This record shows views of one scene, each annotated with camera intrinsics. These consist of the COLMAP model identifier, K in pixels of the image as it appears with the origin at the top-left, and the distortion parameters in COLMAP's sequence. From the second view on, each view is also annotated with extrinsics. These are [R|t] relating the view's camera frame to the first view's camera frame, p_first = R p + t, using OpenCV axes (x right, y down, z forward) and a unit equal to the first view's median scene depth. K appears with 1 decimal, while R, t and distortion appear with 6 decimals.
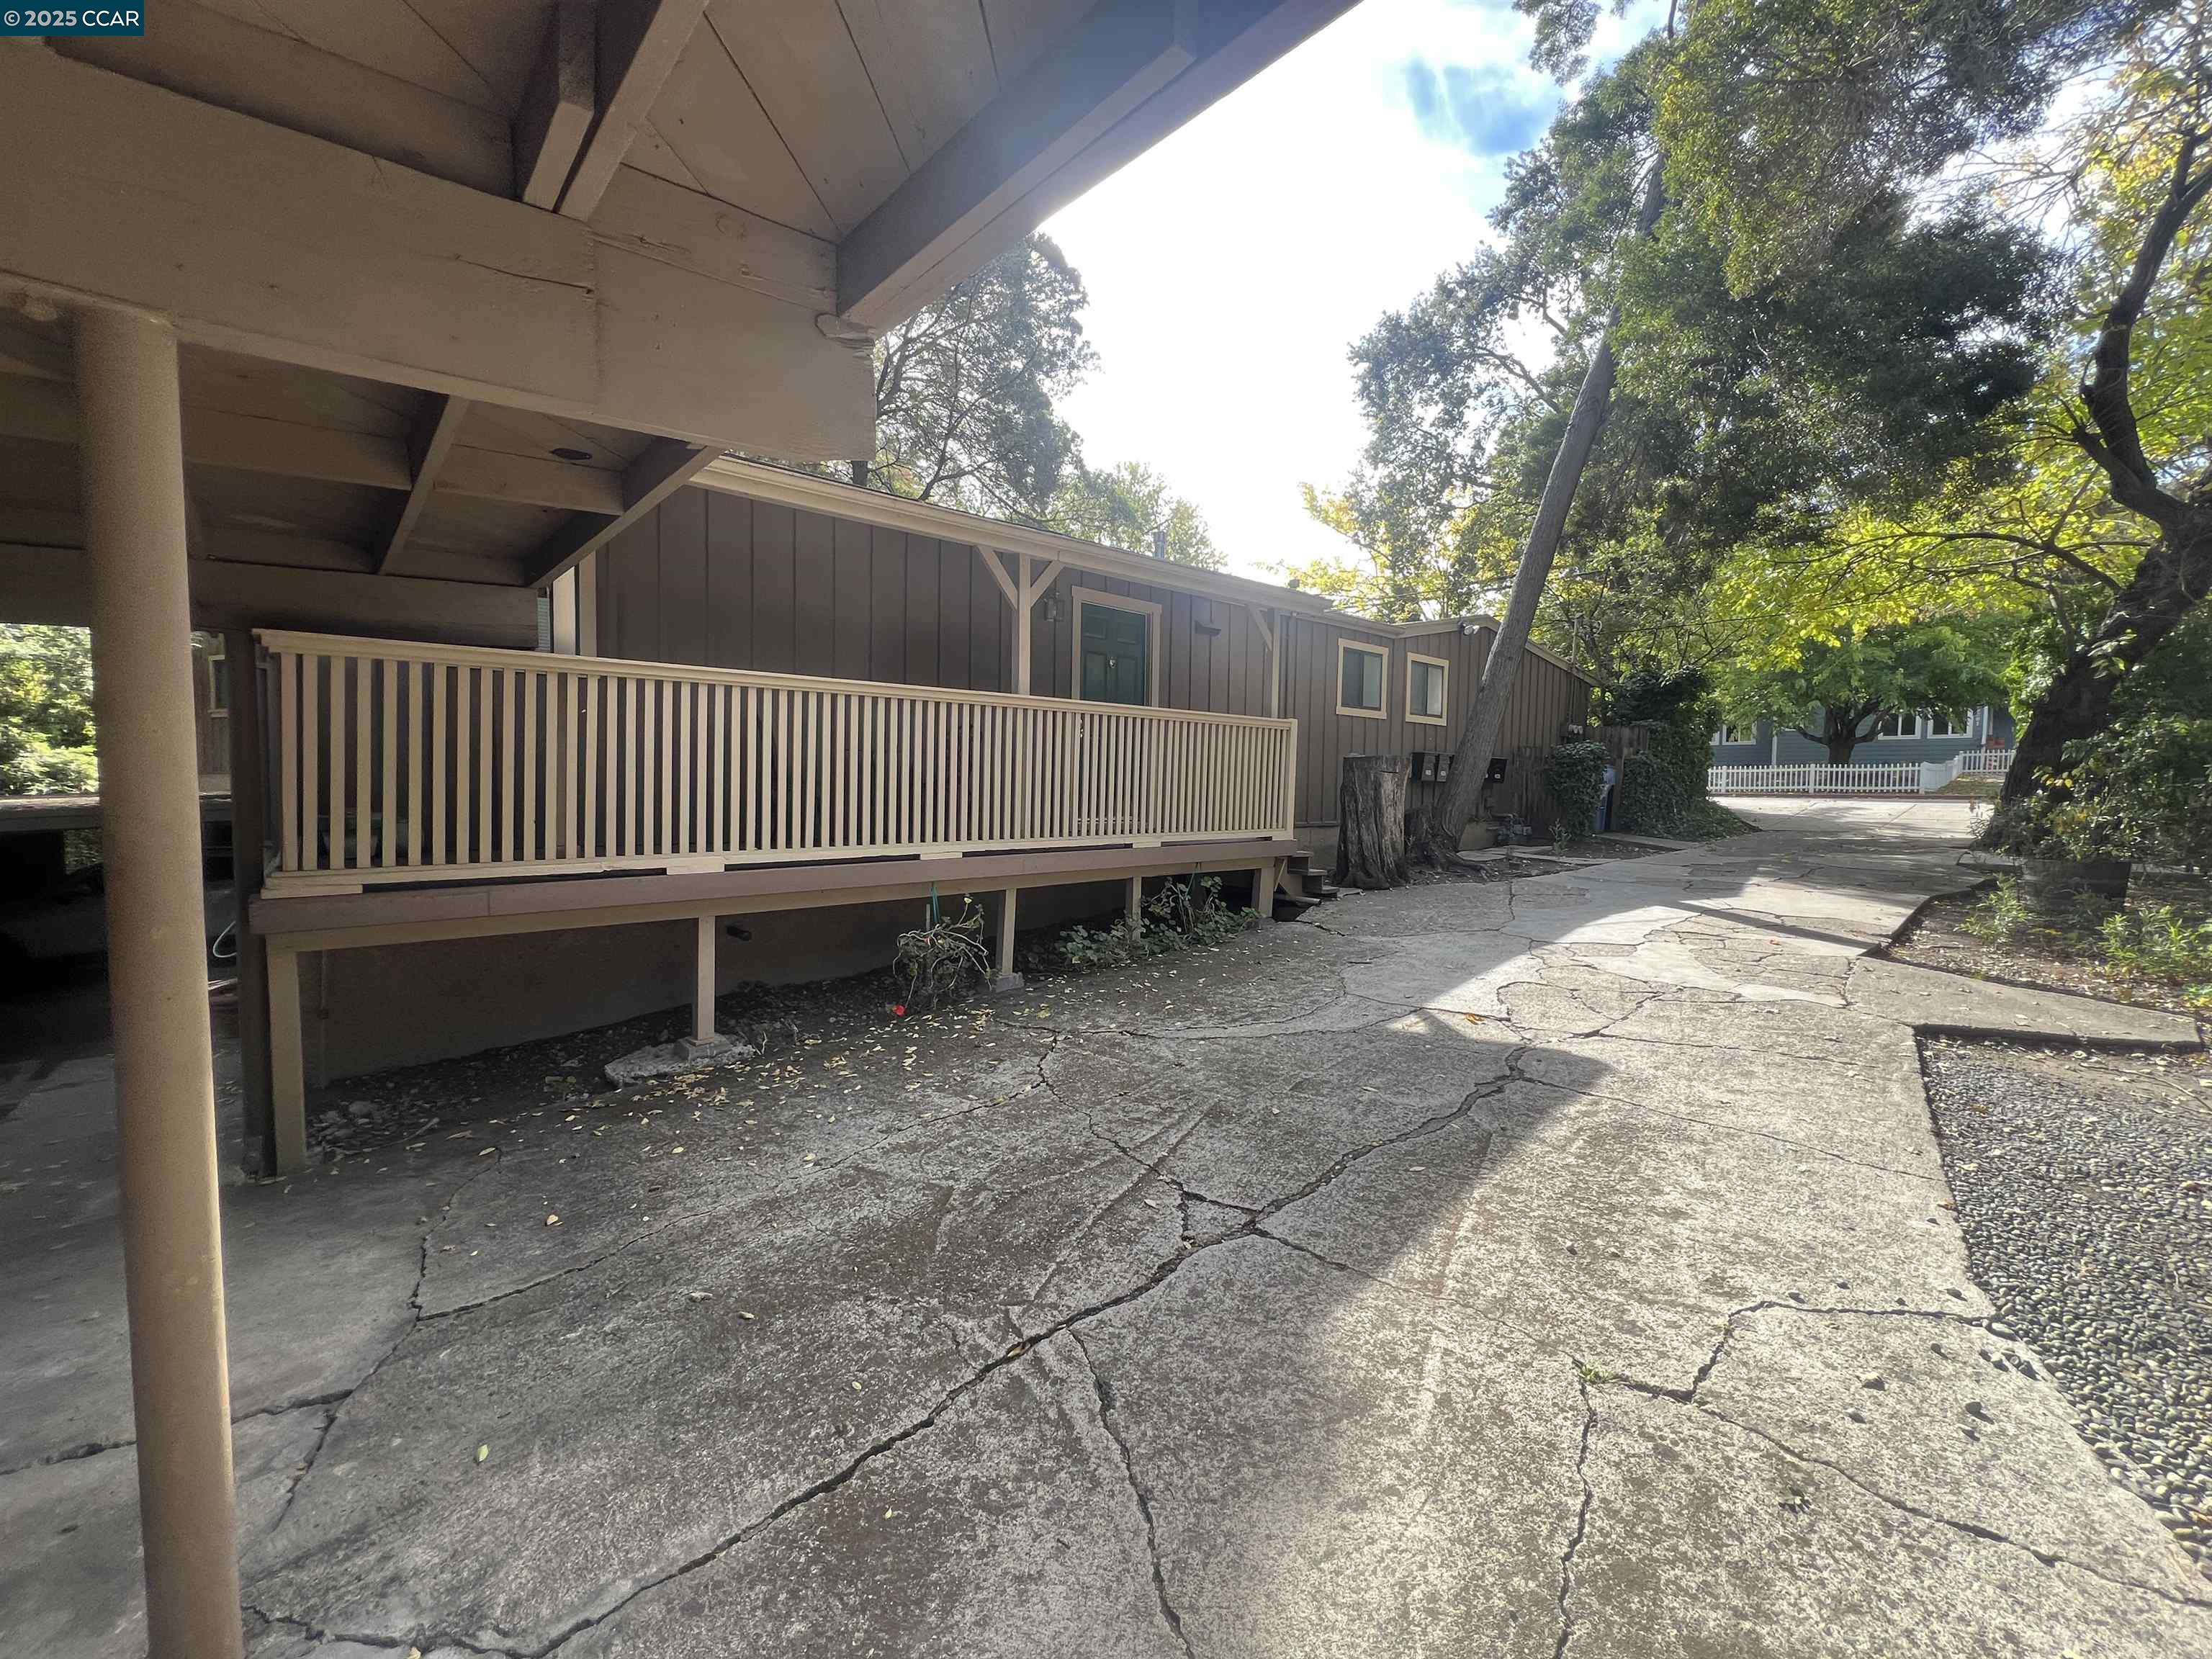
lens RADIAL K [[898.7, 0, 1105.0], [0, 898.7, 827.4], [0, 0, 1]] dist [0.002265, 0.000377]
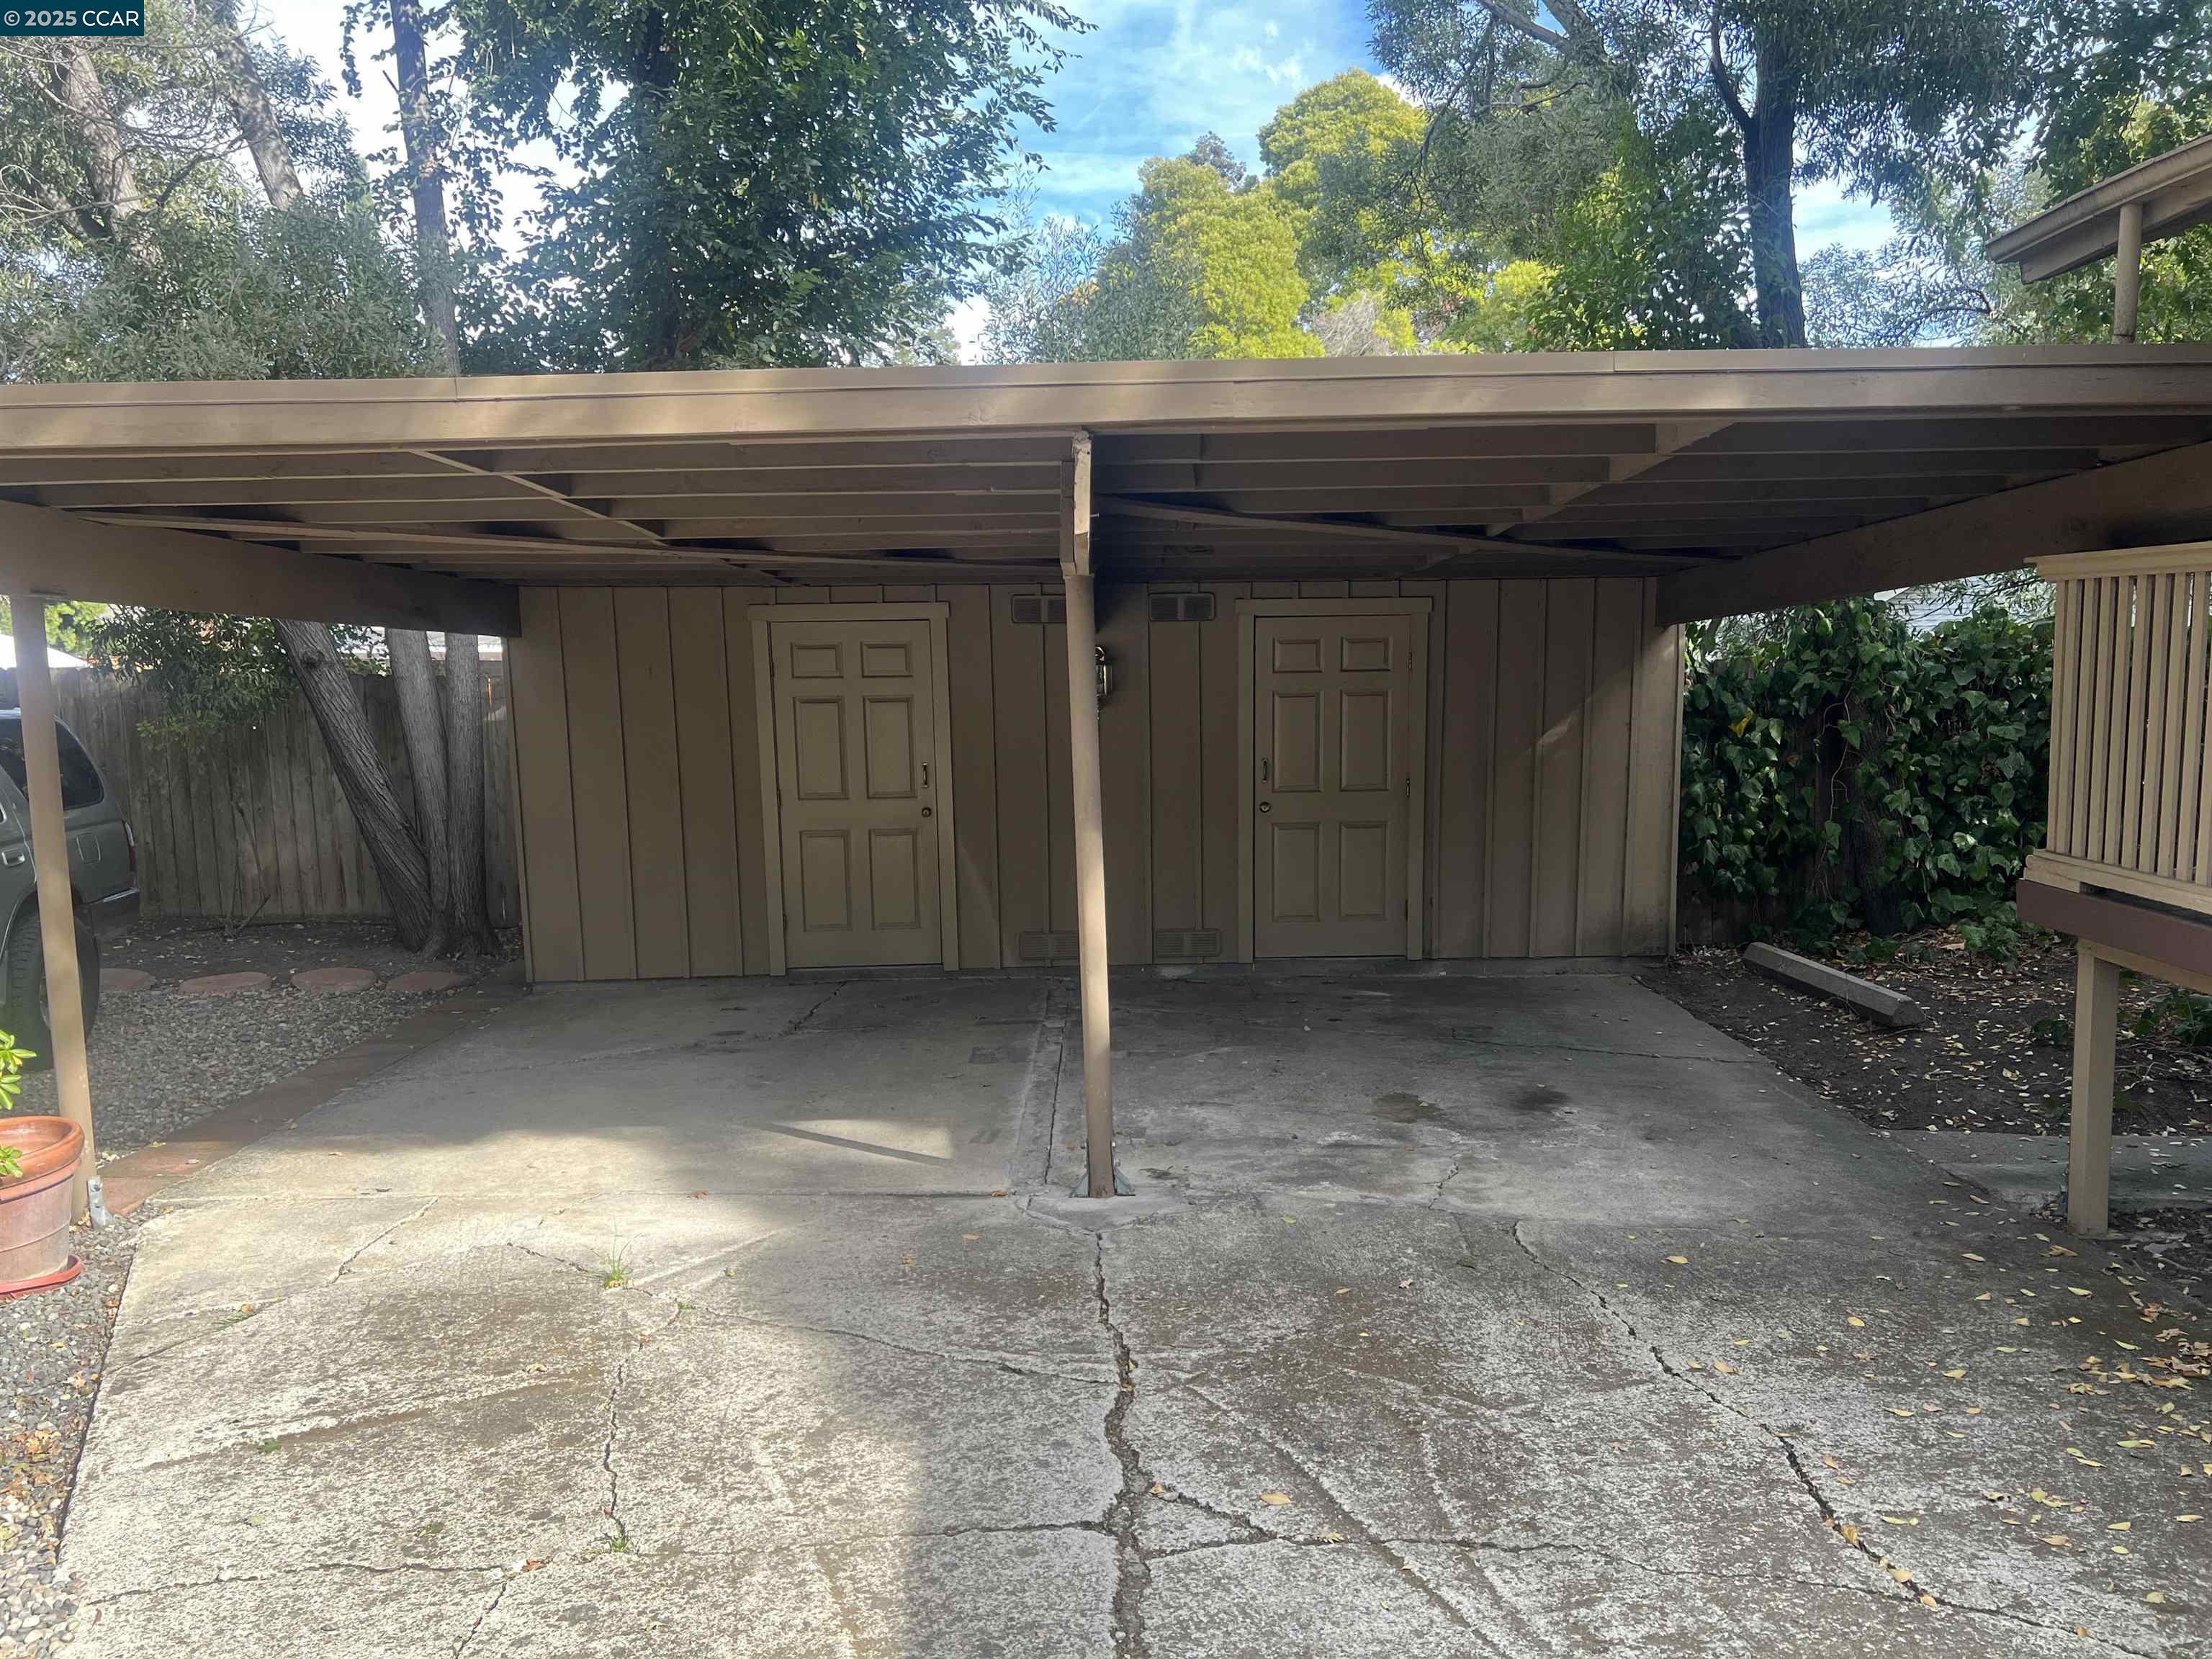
lens RADIAL K [[1664.2, 0, 1106.4], [0, 1664.2, 826.3], [0, 0, 1]] dist [0.000188, -0.002731]
pose [[-0.653984, 0.089920, -0.751145, 1.085141], [-0.026653, 0.989556, 0.141665, -0.231366], [0.756038, 0.112666, -0.644757, 1.829175]]
